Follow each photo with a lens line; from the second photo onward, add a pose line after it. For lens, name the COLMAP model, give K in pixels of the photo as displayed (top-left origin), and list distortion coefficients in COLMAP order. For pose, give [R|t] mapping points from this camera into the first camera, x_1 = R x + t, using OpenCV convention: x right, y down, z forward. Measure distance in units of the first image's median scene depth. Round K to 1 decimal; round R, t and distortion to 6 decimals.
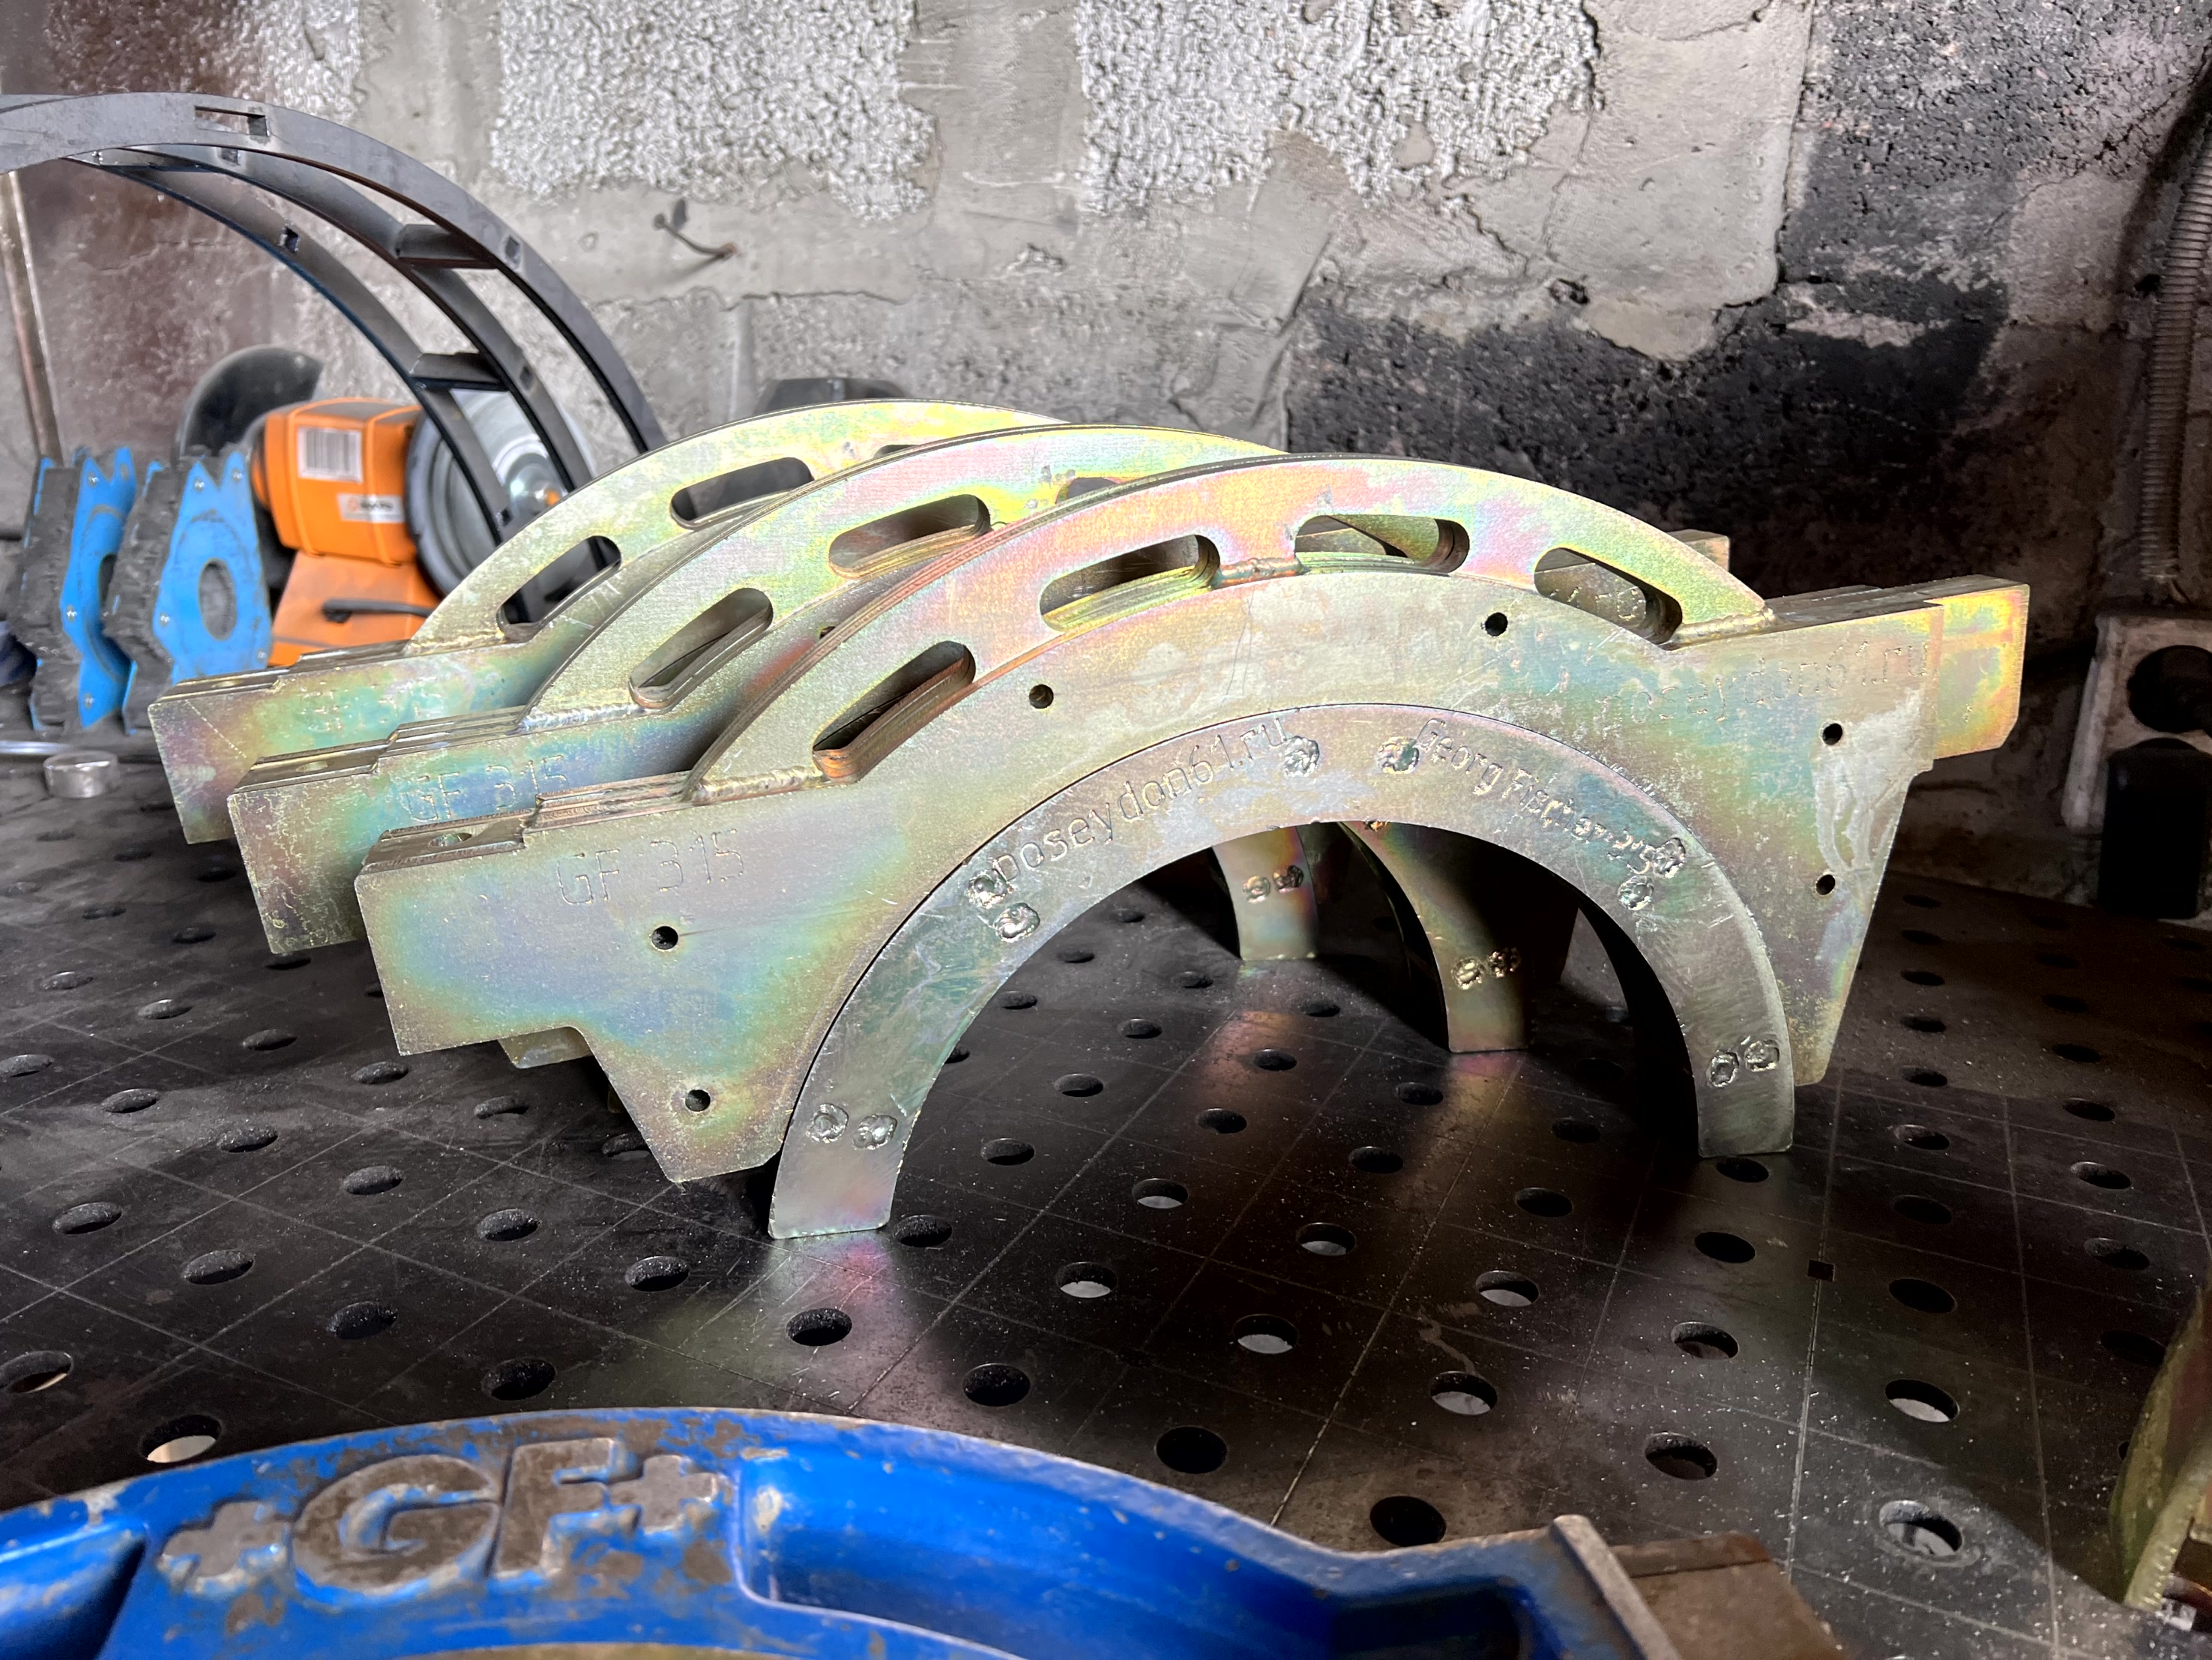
lens RADIAL K [[1715.0, 0, 1097.0], [0, 1715.0, 848.7], [0, 0, 1]] dist [0.003552, 0.006350]
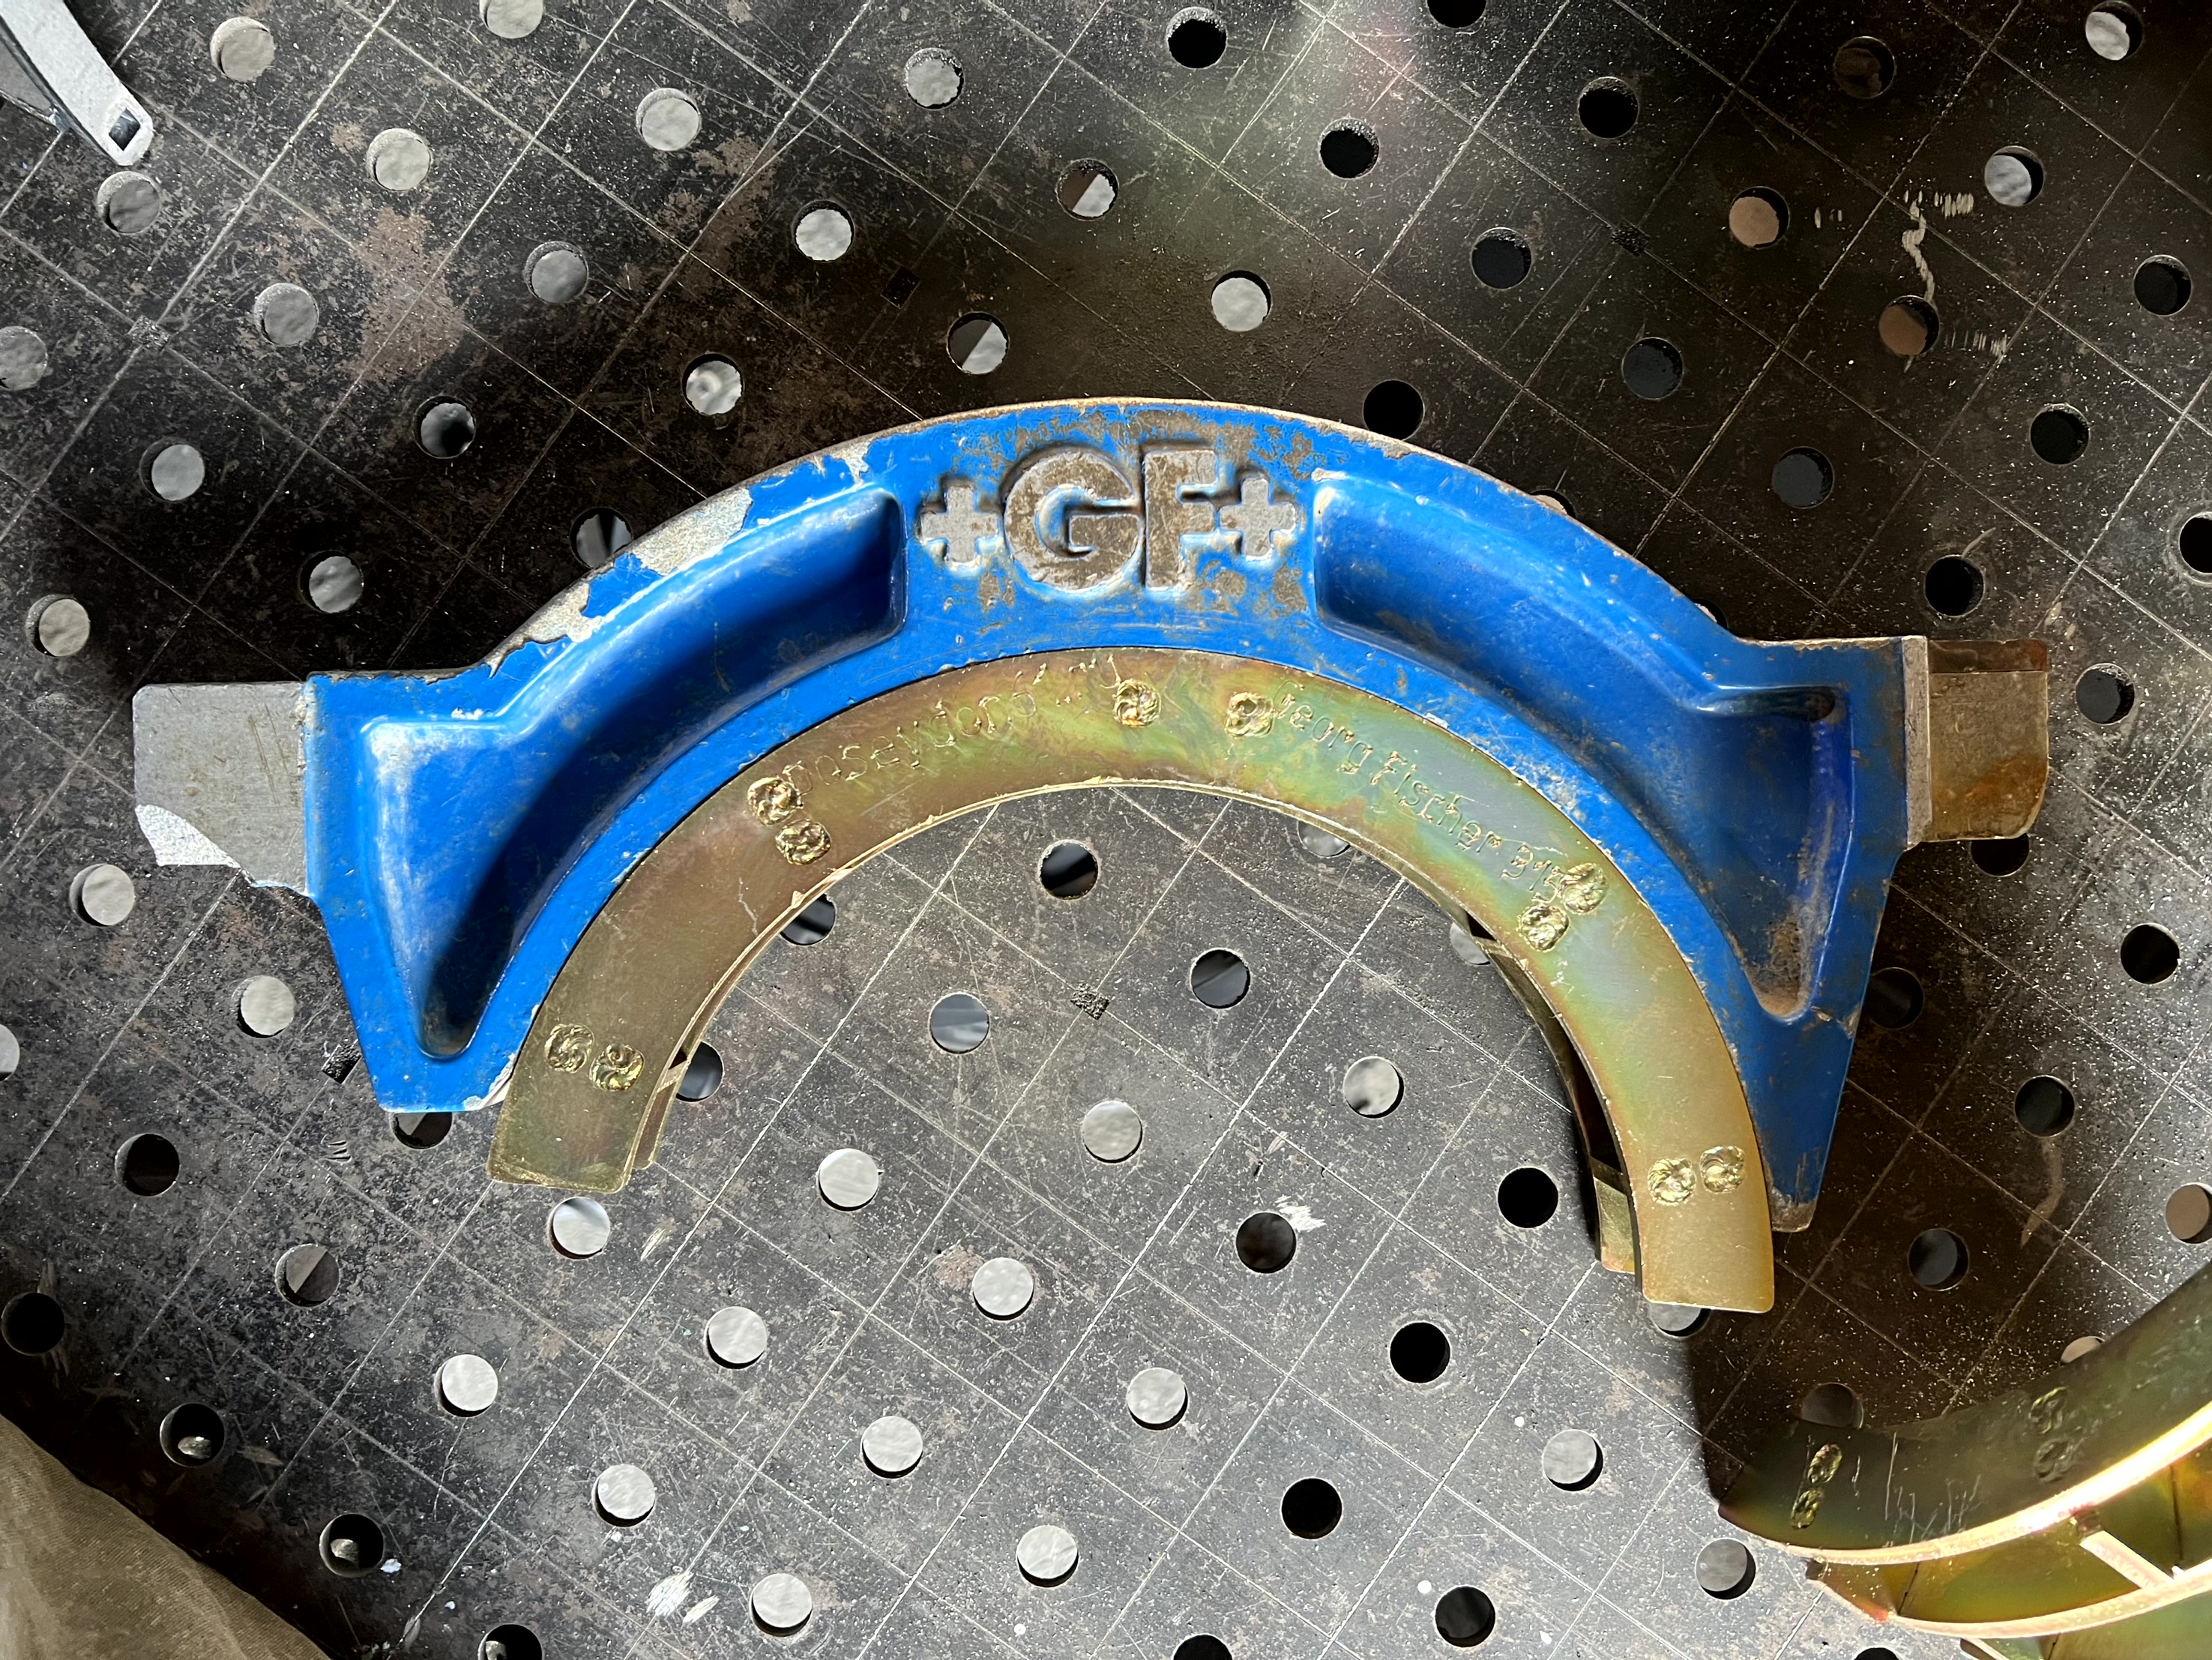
lens RADIAL K [[1659.6, 0, 1088.5], [0, 1659.6, 891.7], [0, 0, 1]] dist [0.060861, -0.070655]
pose [[0.984844, 0.173441, -0.001196, -0.119314], [-0.054883, 0.318165, 0.946445, -0.276863], [0.164533, -0.932035, 0.322861, 0.100389]]
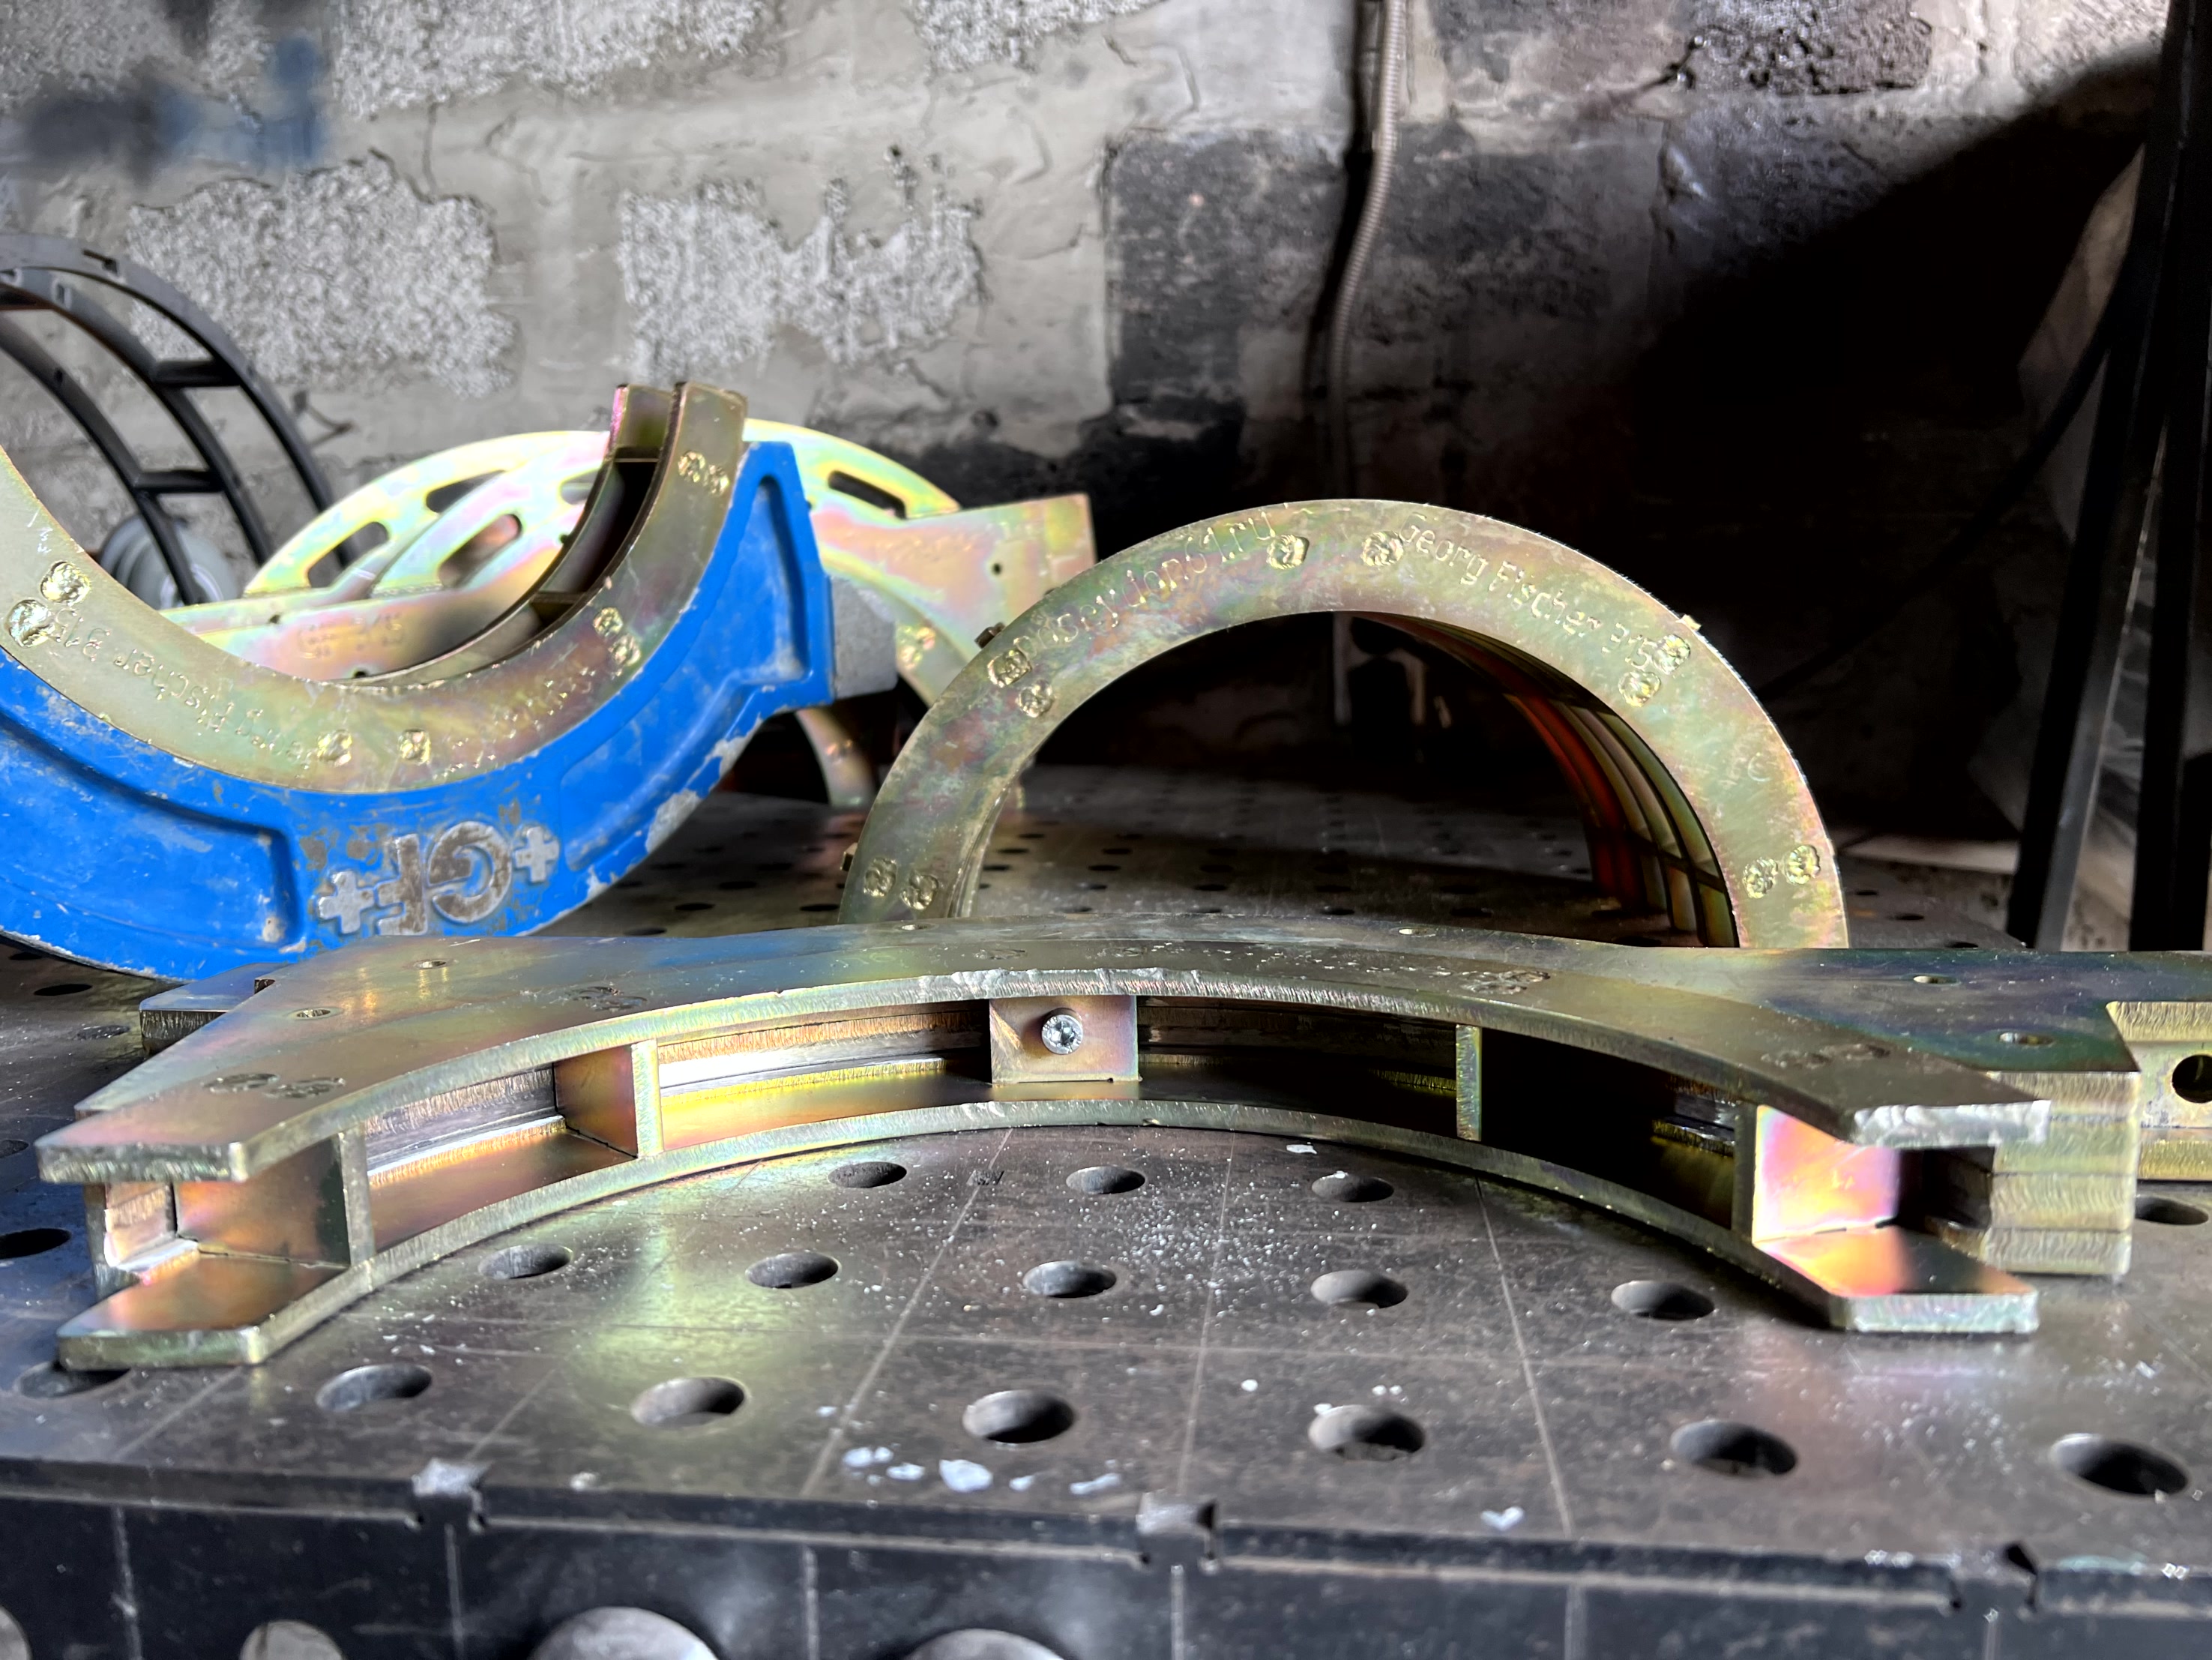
lens RADIAL K [[1710.3, 0, 1111.8], [0, 1710.3, 861.5], [0, 0, 1]] dist [0.008013, -0.010533]
pose [[0.949399, -0.095833, 0.299095, -0.103176], [0.144428, 0.978861, -0.144813, 0.284458], [-0.278895, 0.180683, 0.943171, -0.367492]]
